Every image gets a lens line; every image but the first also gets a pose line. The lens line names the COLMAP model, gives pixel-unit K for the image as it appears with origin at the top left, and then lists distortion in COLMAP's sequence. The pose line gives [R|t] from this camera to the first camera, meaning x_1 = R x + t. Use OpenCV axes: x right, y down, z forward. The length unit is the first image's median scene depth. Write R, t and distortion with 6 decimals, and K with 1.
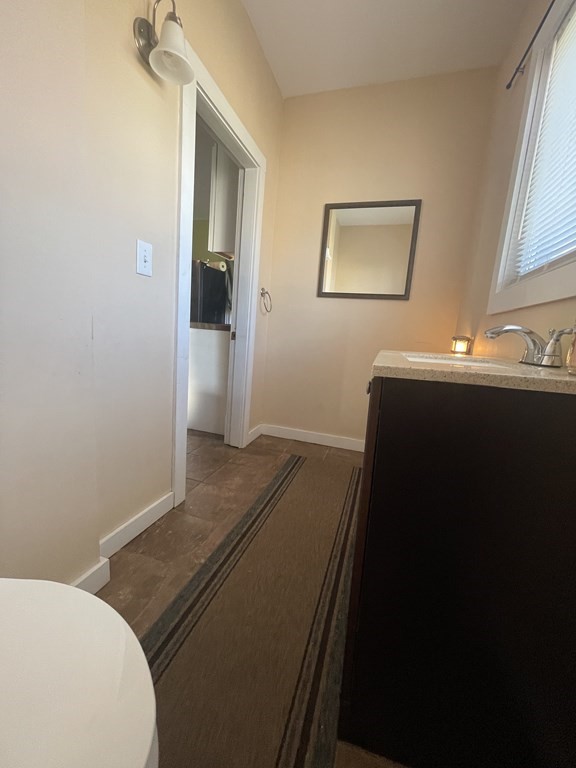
lens RADIAL K [[308.5, 0, 286.3], [0, 308.5, 379.7], [0, 0, 1]] dist [-0.004055, 0.000045]
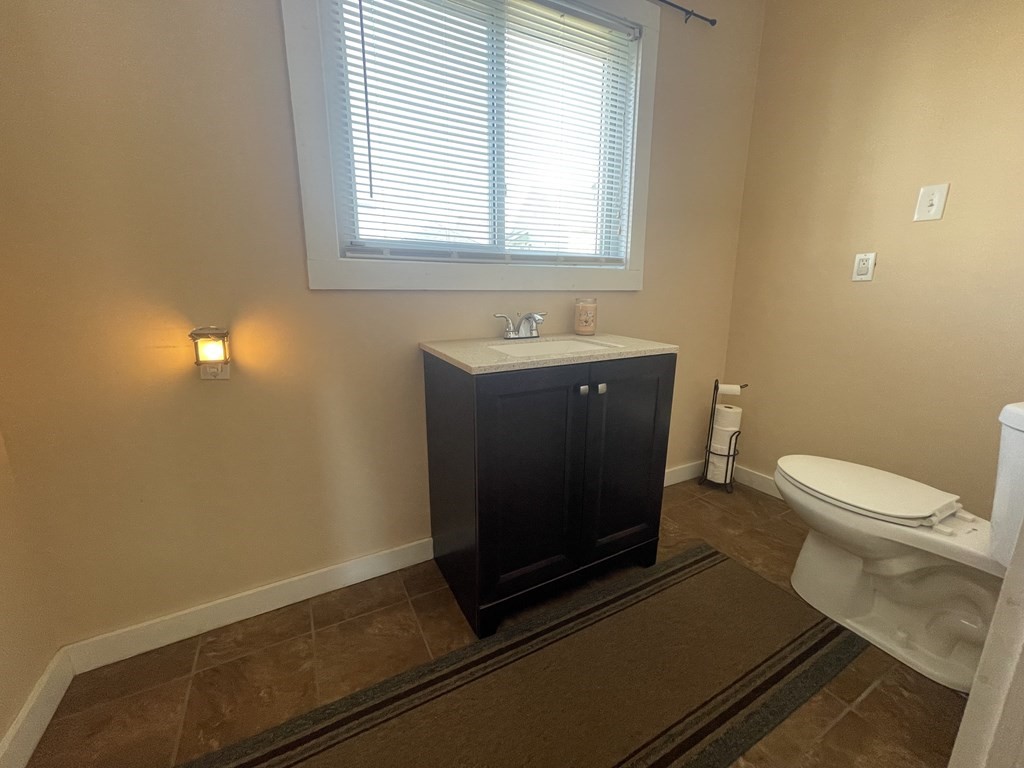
lens RADIAL K [[411.4, 0, 508.9], [0, 411.4, 385.6], [0, 0, 1]] dist [-0.004055, 0.000045]
pose [[-0.715818, -0.229883, 0.659363, -0.289467], [0.056279, 0.922192, 0.382615, -0.370678], [-0.696016, 0.310991, -0.647184, 1.511679]]
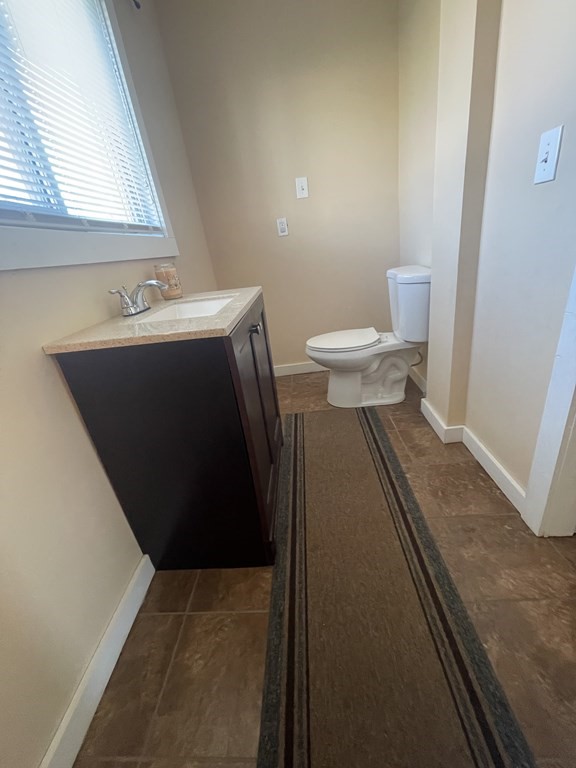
lens RADIAL K [[308.5, 0, 288.0], [0, 308.5, 380.3], [0, 0, 1]] dist [-0.004055, 0.000045]
pose [[-0.959919, 0.158776, -0.230966, 0.350872], [0.017867, 0.857054, 0.514916, -0.304929], [0.279707, 0.490151, -0.825540, 1.574592]]
